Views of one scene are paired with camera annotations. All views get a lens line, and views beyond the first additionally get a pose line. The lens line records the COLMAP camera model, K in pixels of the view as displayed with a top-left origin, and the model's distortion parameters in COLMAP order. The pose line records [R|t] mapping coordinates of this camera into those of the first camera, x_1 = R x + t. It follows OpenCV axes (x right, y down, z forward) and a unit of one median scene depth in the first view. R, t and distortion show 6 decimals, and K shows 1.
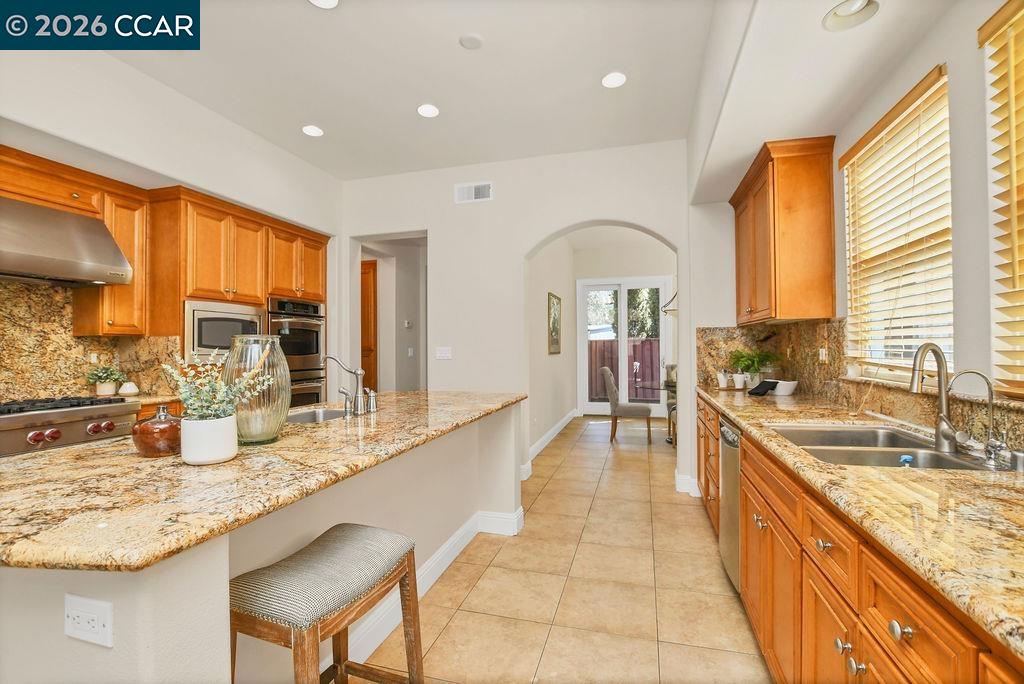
lens RADIAL K [[455.0, 0, 512.0], [0, 455.0, 342.0], [0, 0, 1]] dist [-0.001082, -0.000237]
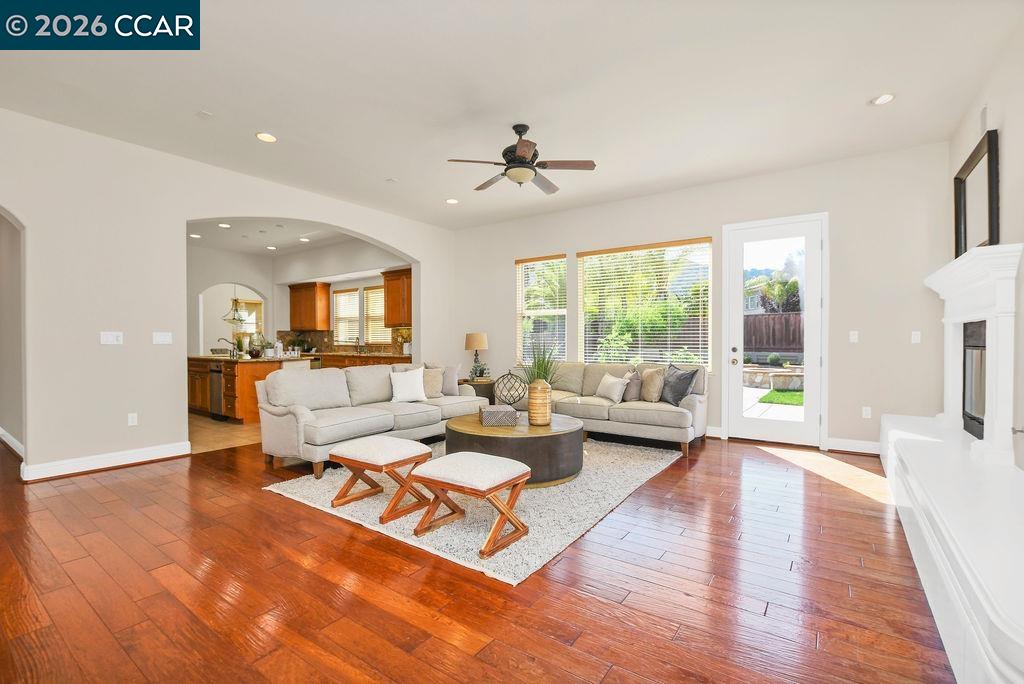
lens RADIAL K [[455.0, 0, 512.0], [0, 455.0, 342.0], [0, 0, 1]] dist [-0.001082, -0.000237]
pose [[0.330930, -0.002332, 0.943652, -2.384735], [-0.007454, 0.999959, 0.005085, 0.015453], [-0.943626, -0.008716, 0.330899, -1.711090]]
